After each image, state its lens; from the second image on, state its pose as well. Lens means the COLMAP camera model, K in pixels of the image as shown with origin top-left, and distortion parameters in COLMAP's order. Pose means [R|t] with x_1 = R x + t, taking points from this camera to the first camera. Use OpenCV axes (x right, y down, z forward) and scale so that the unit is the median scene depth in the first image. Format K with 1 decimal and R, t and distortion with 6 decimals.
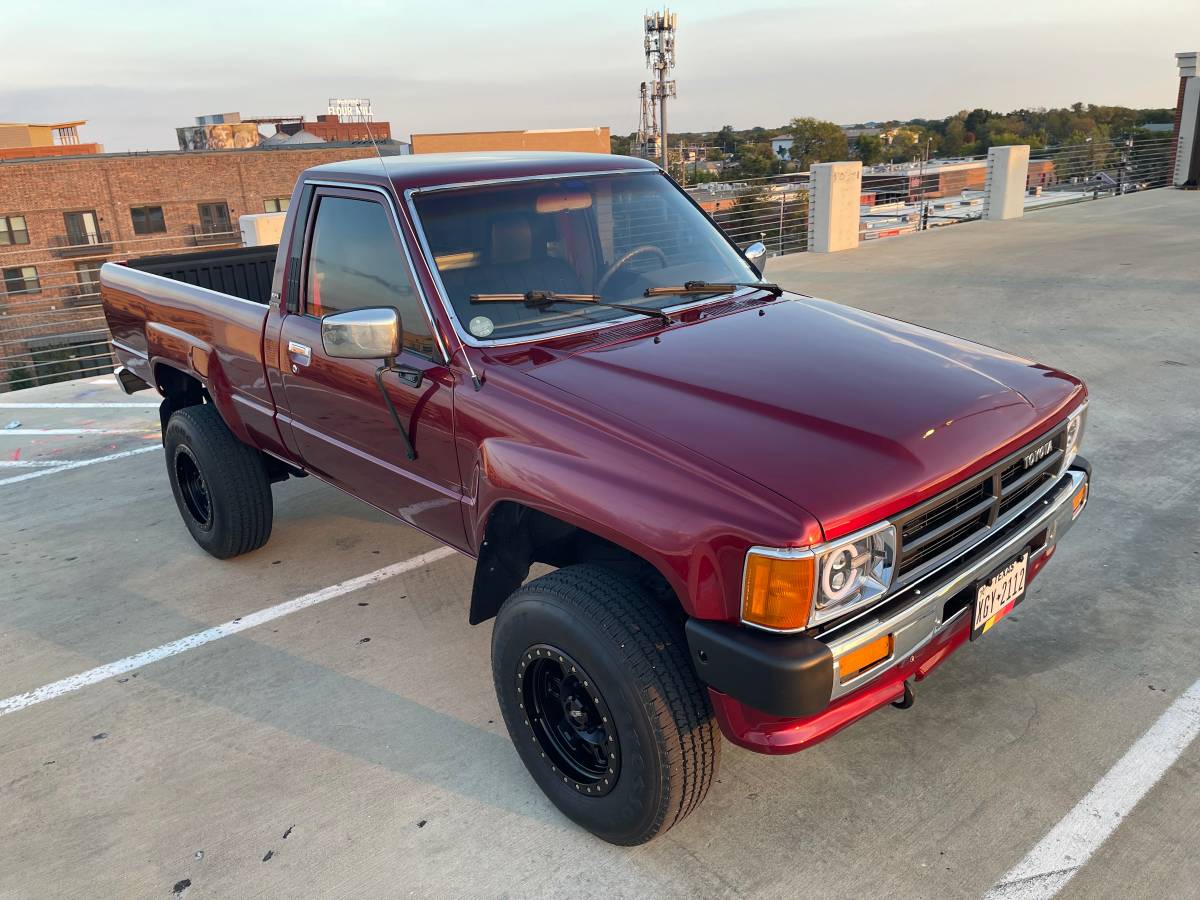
lens RADIAL K [[908.1, 0, 604.2], [0, 908.1, 454.1], [0, 0, 1]] dist [0.079331, -0.104364]
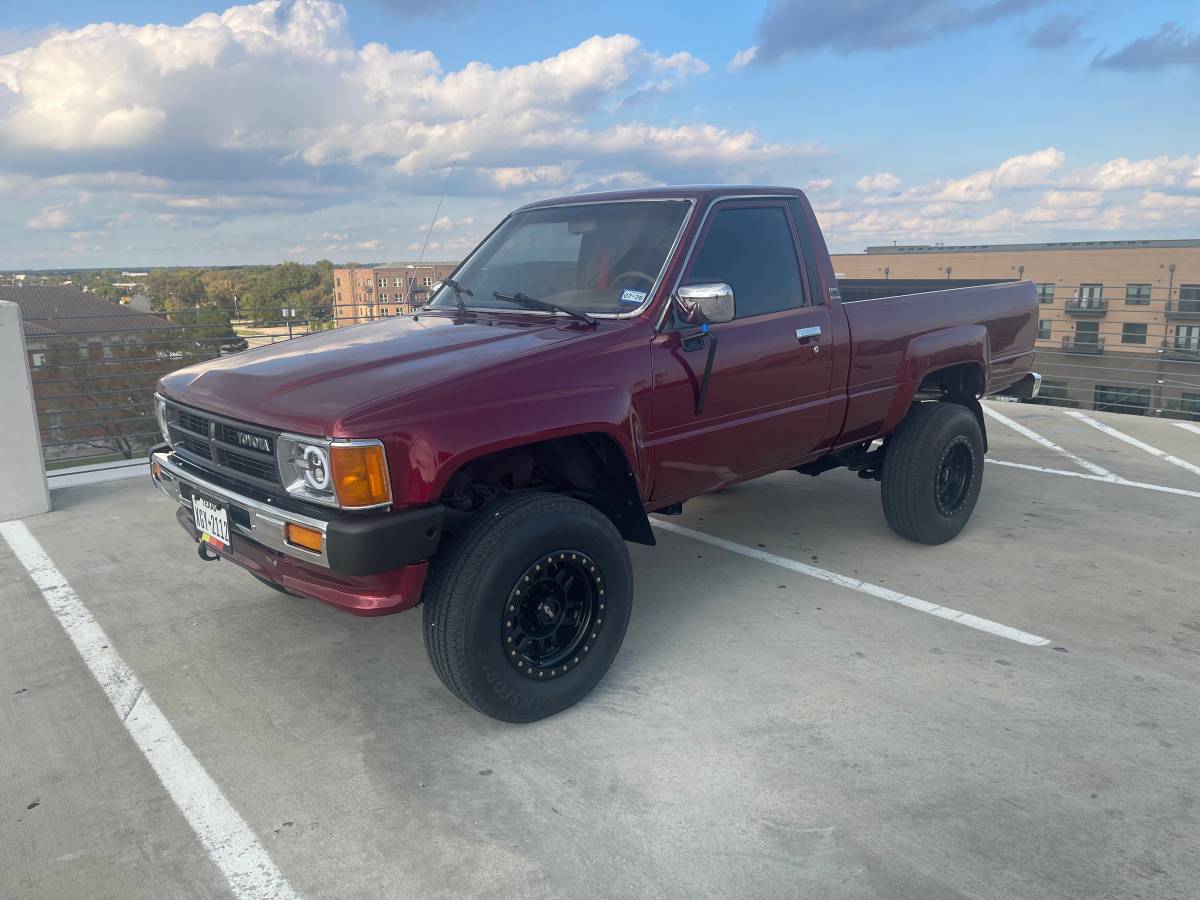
lens RADIAL K [[908.1, 0, 603.8], [0, 908.1, 446.3], [0, 0, 1]] dist [0.079331, -0.104364]
pose [[-0.008689, 0.242940, -0.970002, 1.028062], [-0.309611, 0.921717, 0.233621, -0.255778], [0.950824, 0.302353, 0.067208, 0.885719]]
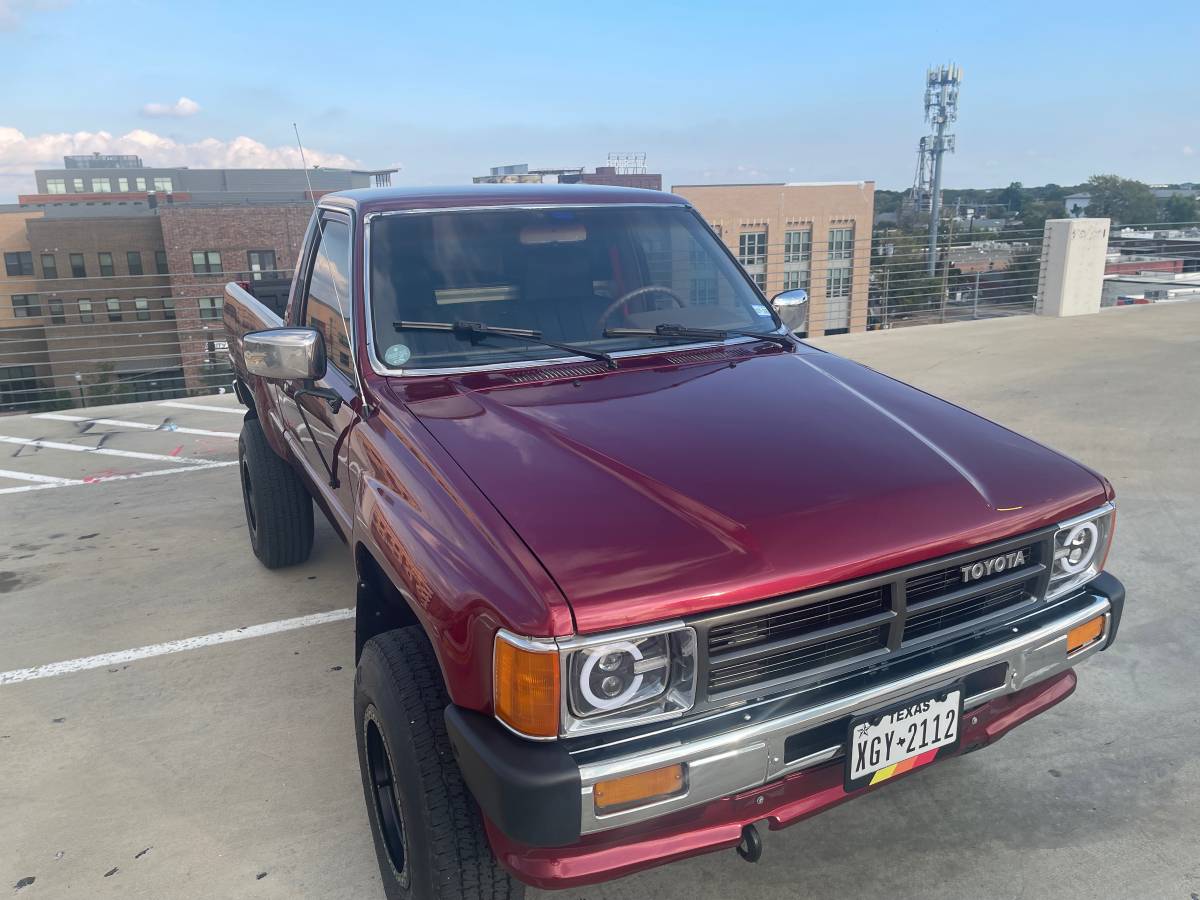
lens RADIAL K [[908.1, 0, 600.5], [0, 908.1, 449.0], [0, 0, 1]] dist [0.079331, -0.104364]
pose [[0.959696, 0.096492, -0.263957, 0.232044], [-0.111346, 0.992899, -0.041868, -0.019060], [0.258043, 0.069571, 0.963625, 0.105087]]
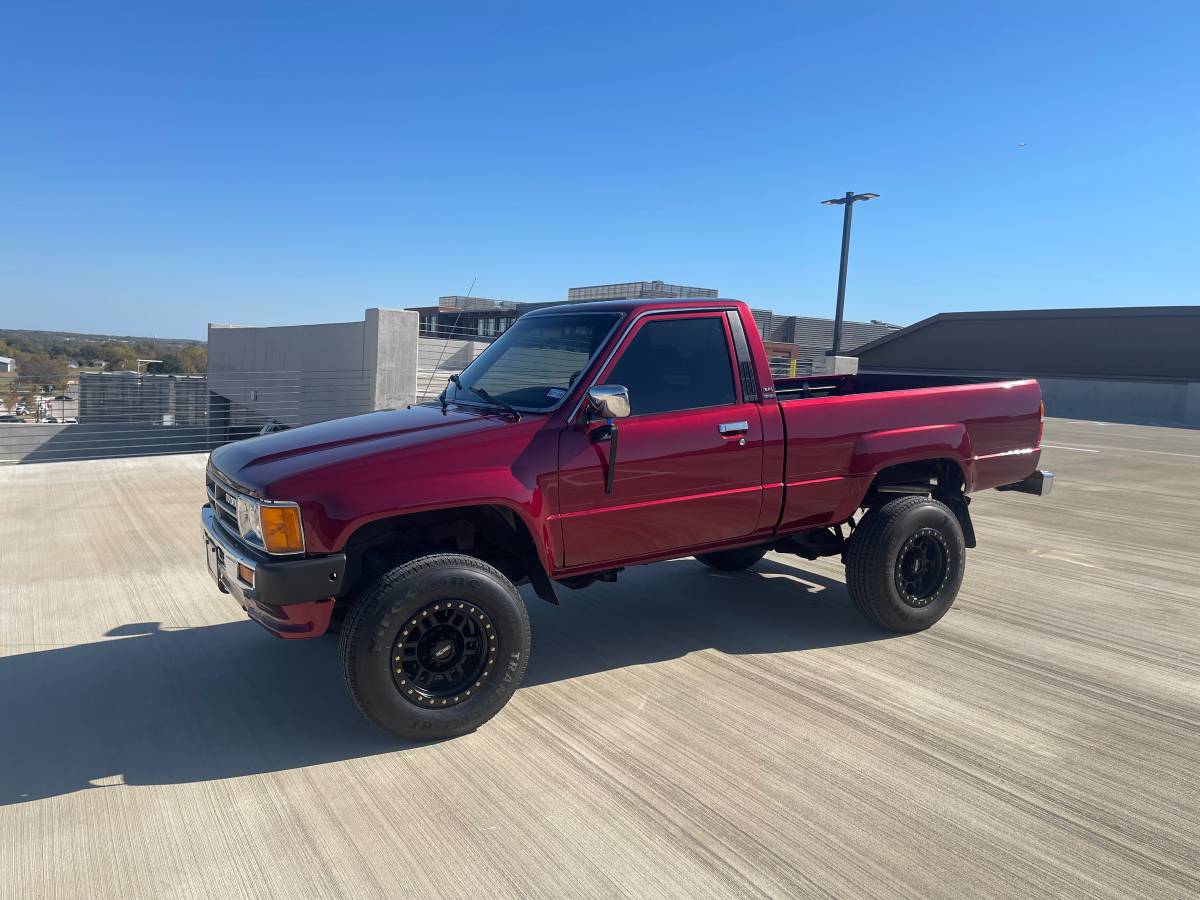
lens RADIAL K [[908.1, 0, 600.0], [0, 908.1, 454.1], [0, 0, 1]] dist [0.079331, -0.104364]
pose [[-0.233335, 0.163294, -0.958587, 1.147724], [-0.295751, 0.927180, 0.229934, -0.384835], [0.926330, 0.337154, -0.168049, 1.174989]]
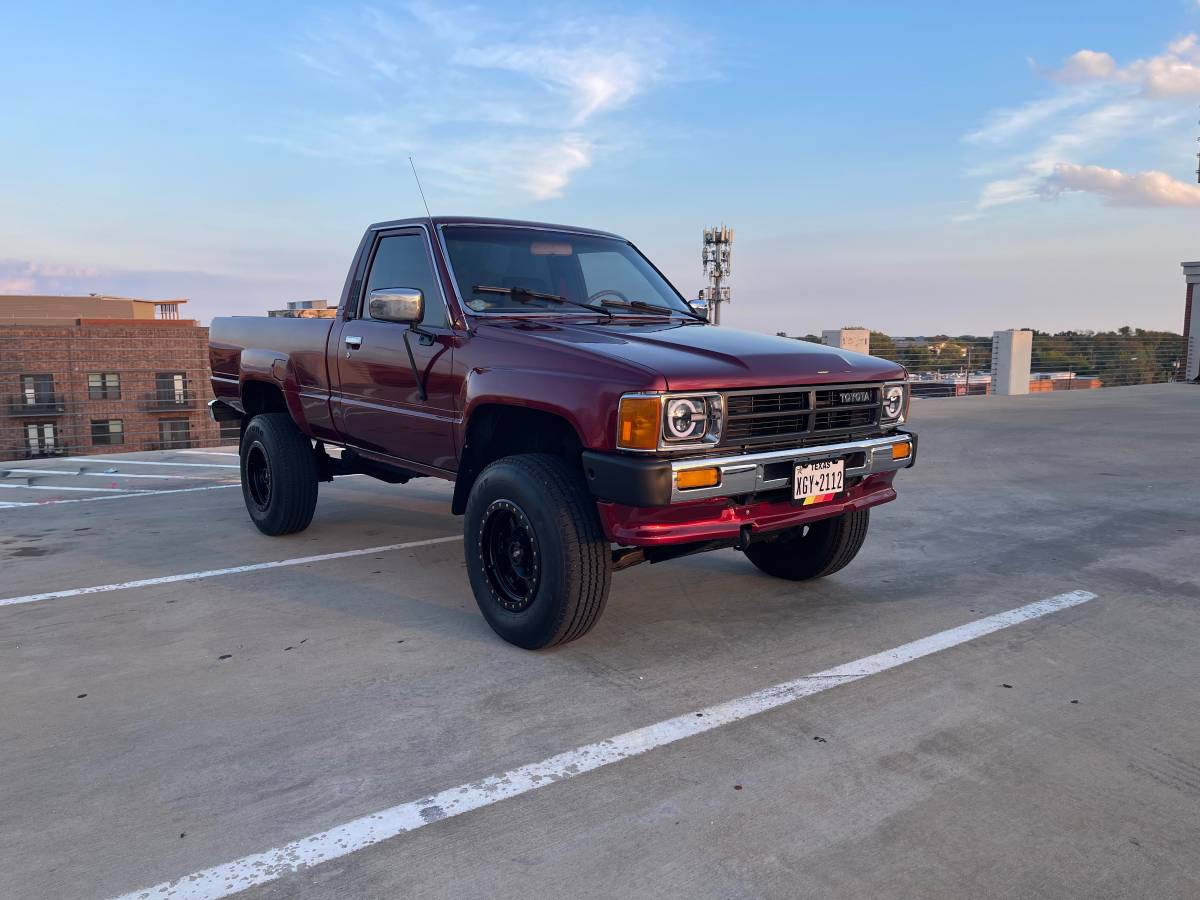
lens RADIAL K [[908.1, 0, 607.8], [0, 908.1, 458.1], [0, 0, 1]] dist [0.079331, -0.104364]
pose [[0.997112, 0.053028, -0.054370, 0.114837], [-0.062836, 0.978104, -0.198404, 0.264297], [0.042658, 0.201248, 0.978611, -0.254833]]
